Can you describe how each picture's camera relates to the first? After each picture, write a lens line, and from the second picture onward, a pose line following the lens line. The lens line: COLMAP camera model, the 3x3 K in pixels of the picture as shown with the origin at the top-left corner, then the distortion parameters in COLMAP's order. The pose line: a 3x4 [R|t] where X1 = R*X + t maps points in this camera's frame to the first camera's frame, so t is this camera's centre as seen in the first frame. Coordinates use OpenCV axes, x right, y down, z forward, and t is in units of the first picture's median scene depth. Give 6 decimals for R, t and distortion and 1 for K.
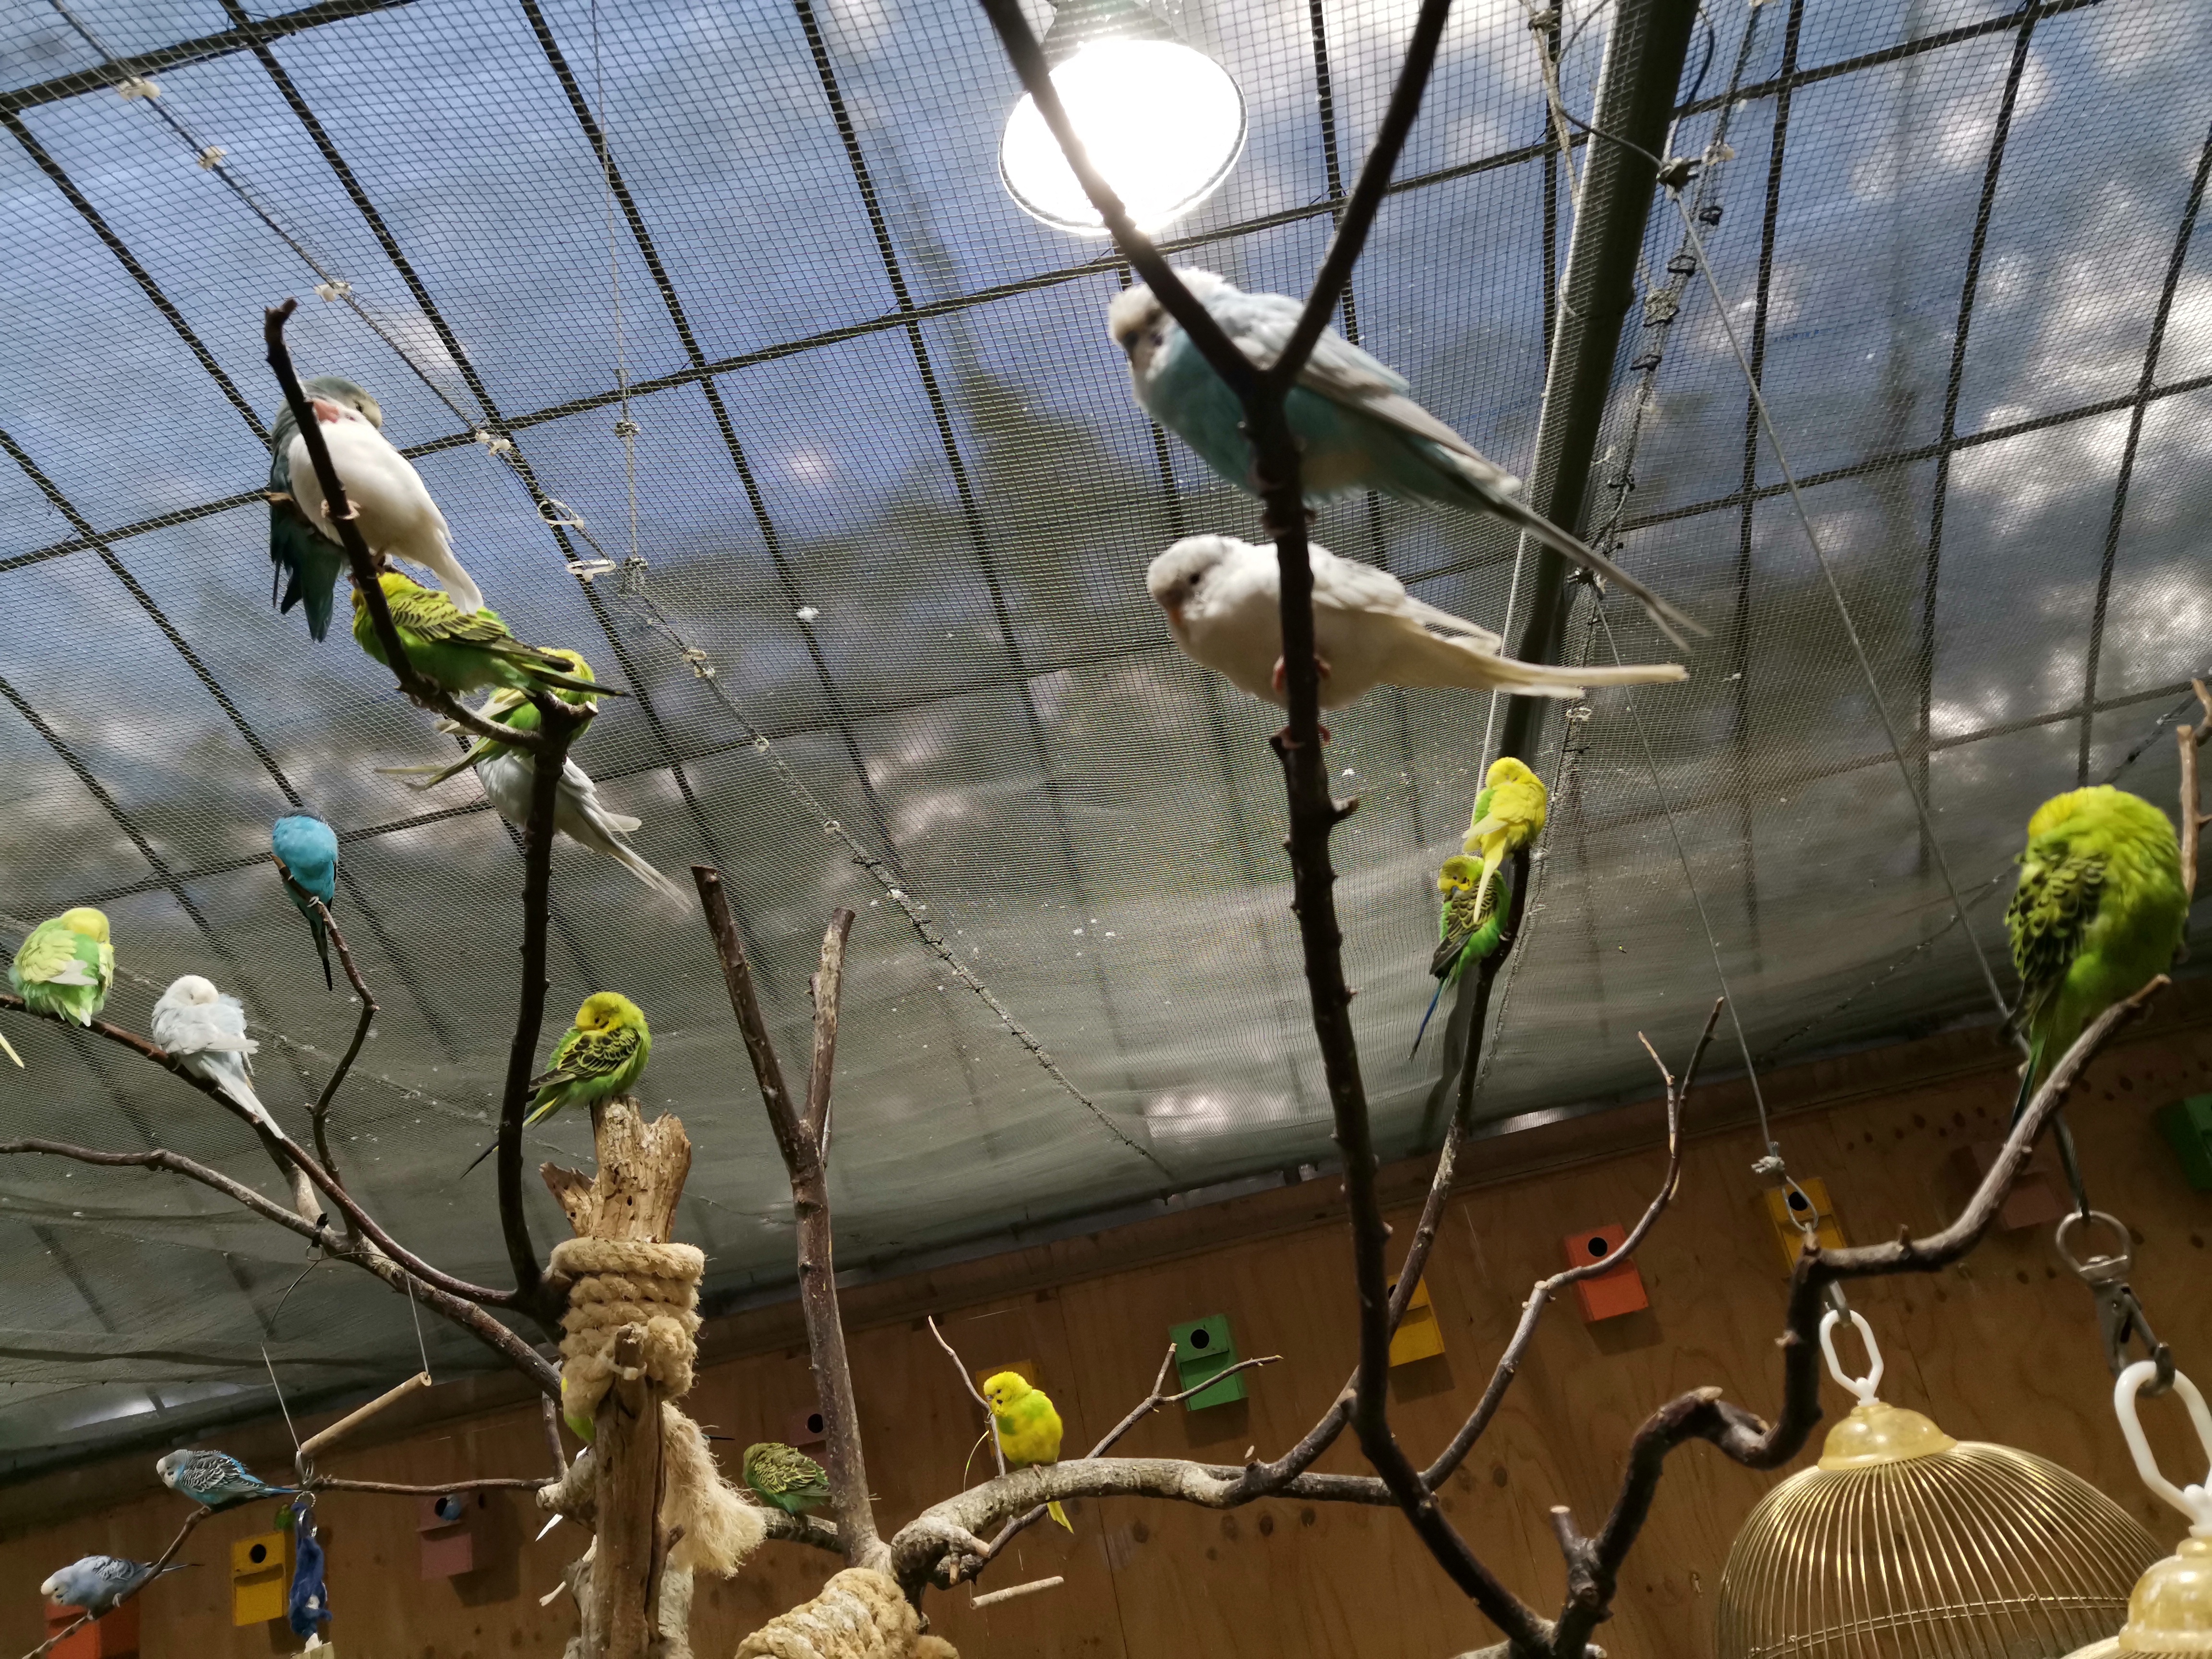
lens RADIAL K [[1701.9, 0, 1106.0], [0, 1701.9, 829.5], [0, 0, 1]] dist [-0.005927, 0.032259]
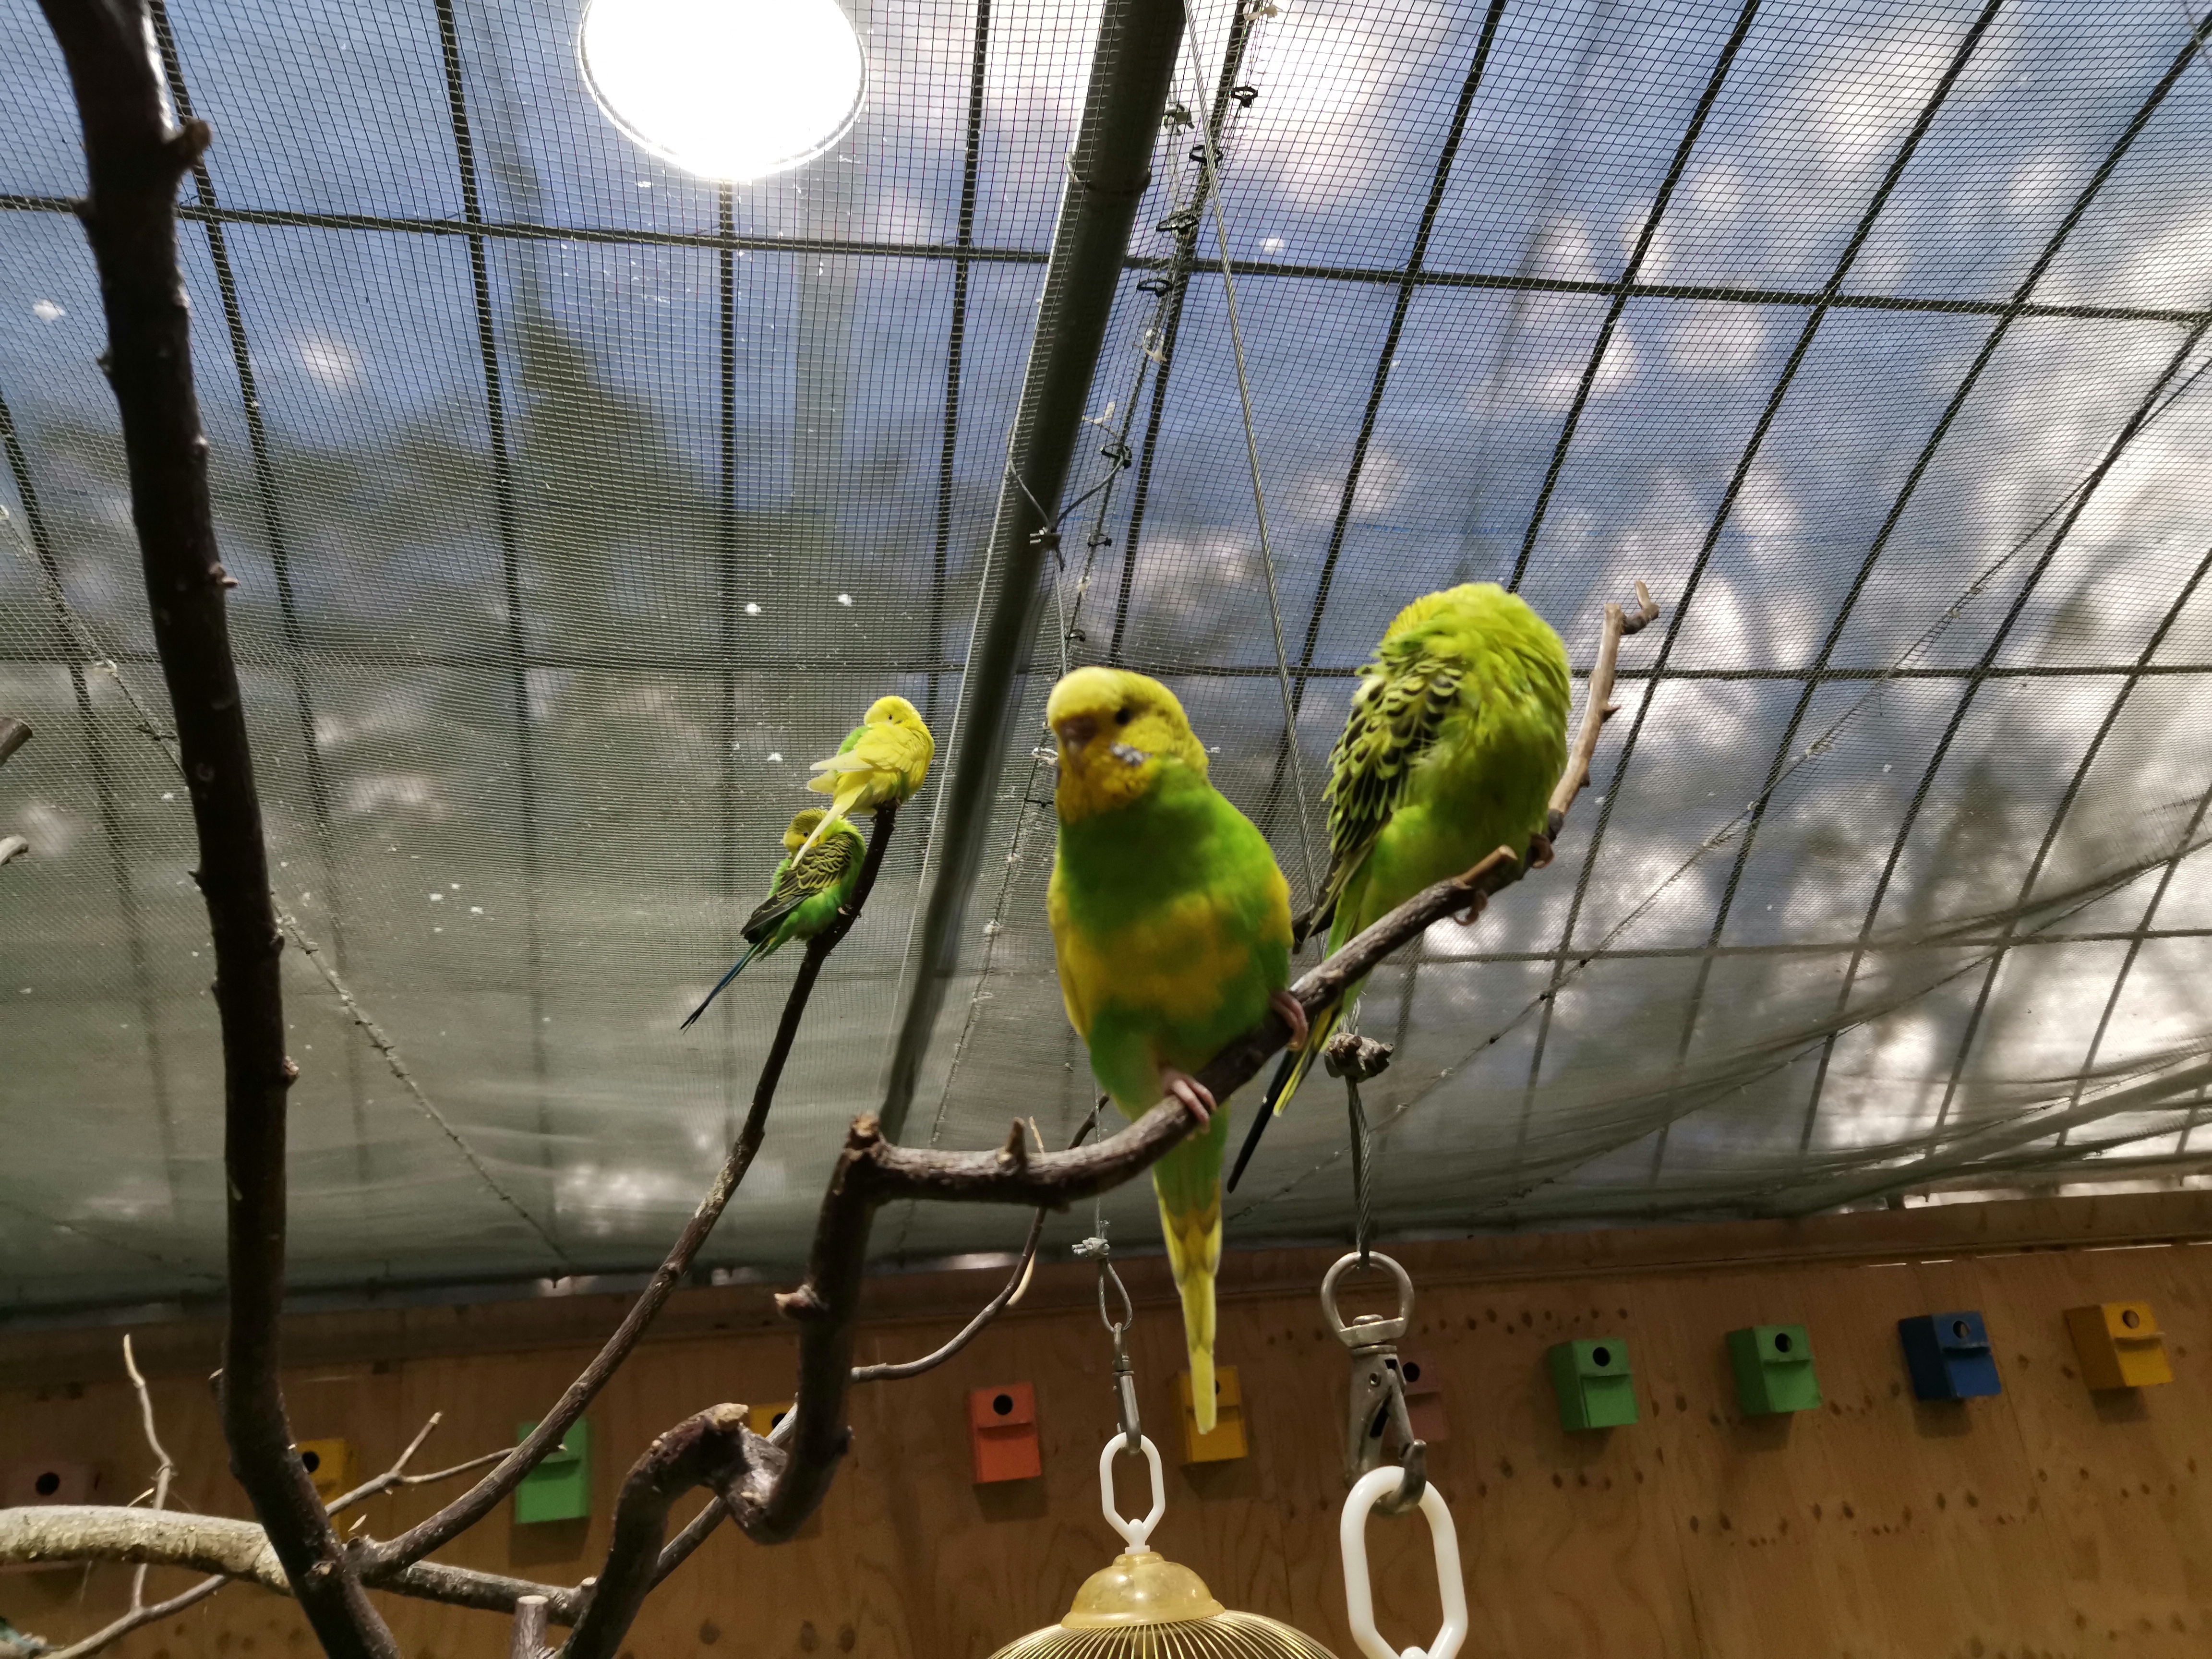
lens RADIAL K [[1737.7, 0, 1095.3], [0, 1737.7, 825.4], [0, 0, 1]] dist [-0.043512, 0.085223]
pose [[0.944041, 0.227154, 0.239138, 0.135637], [-0.208270, 0.972757, -0.101825, 0.078585], [-0.255753, 0.046322, 0.965632, 0.173816]]
